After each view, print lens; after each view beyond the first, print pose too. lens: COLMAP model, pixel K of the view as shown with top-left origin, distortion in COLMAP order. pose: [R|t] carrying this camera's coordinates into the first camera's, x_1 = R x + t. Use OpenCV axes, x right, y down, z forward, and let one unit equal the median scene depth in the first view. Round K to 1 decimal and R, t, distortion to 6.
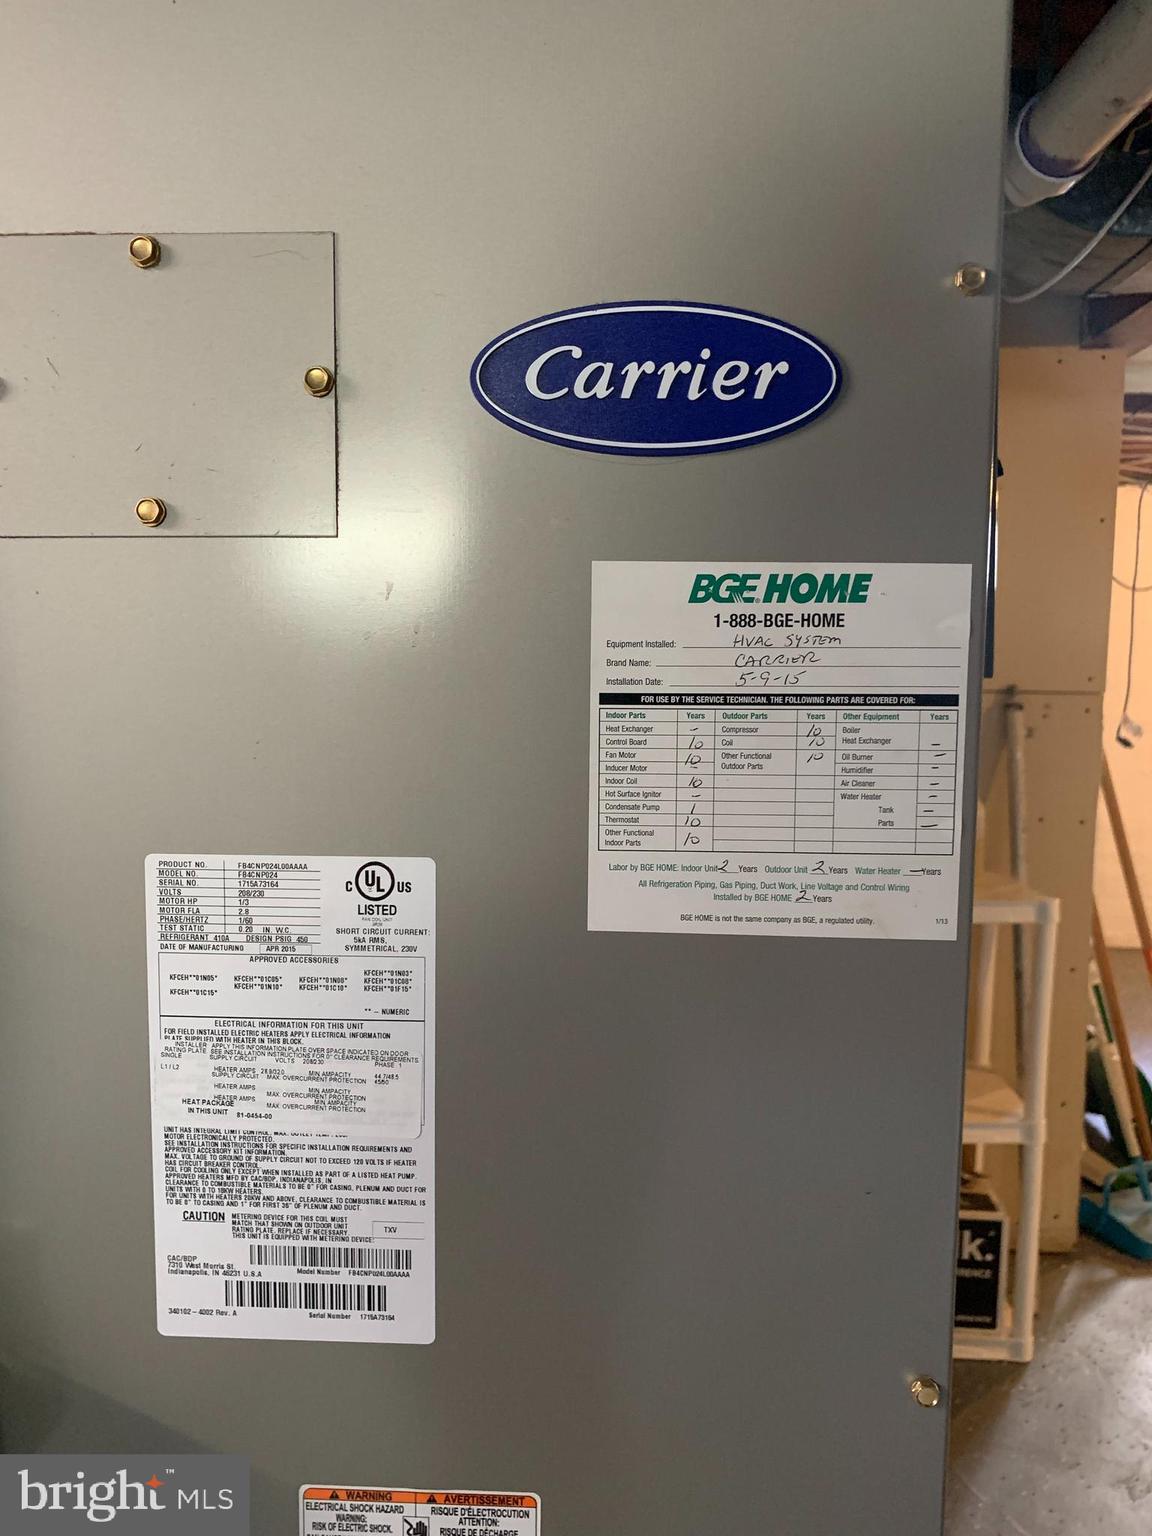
lens RADIAL K [[1154.9, 0, 564.9], [0, 1154.9, 769.7], [0, 0, 1]] dist [0.096428, -0.147397]
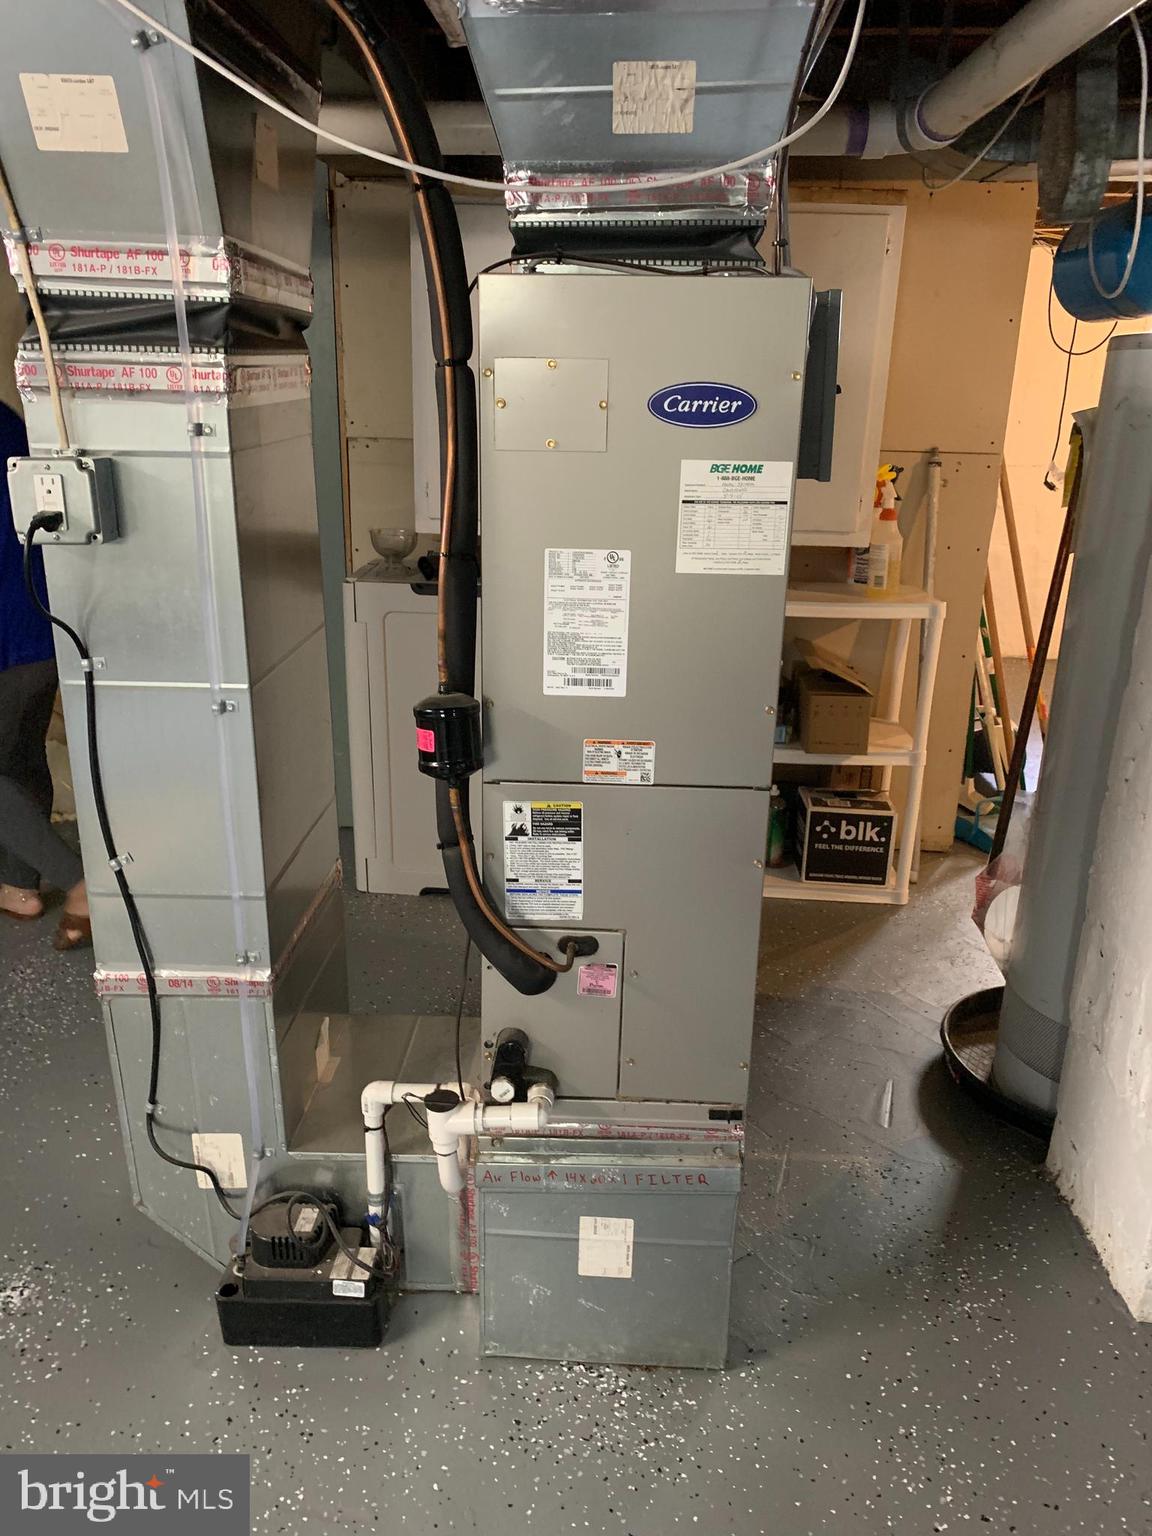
lens RADIAL K [[1154.9, 0, 564.9], [0, 1154.9, 769.7], [0, 0, 1]] dist [0.096428, -0.147397]
pose [[0.999977, 0.005469, 0.004083, -0.308341], [-0.006249, 0.974201, 0.225594, -0.059936], [-0.002744, -0.225614, 0.974213, -2.373885]]
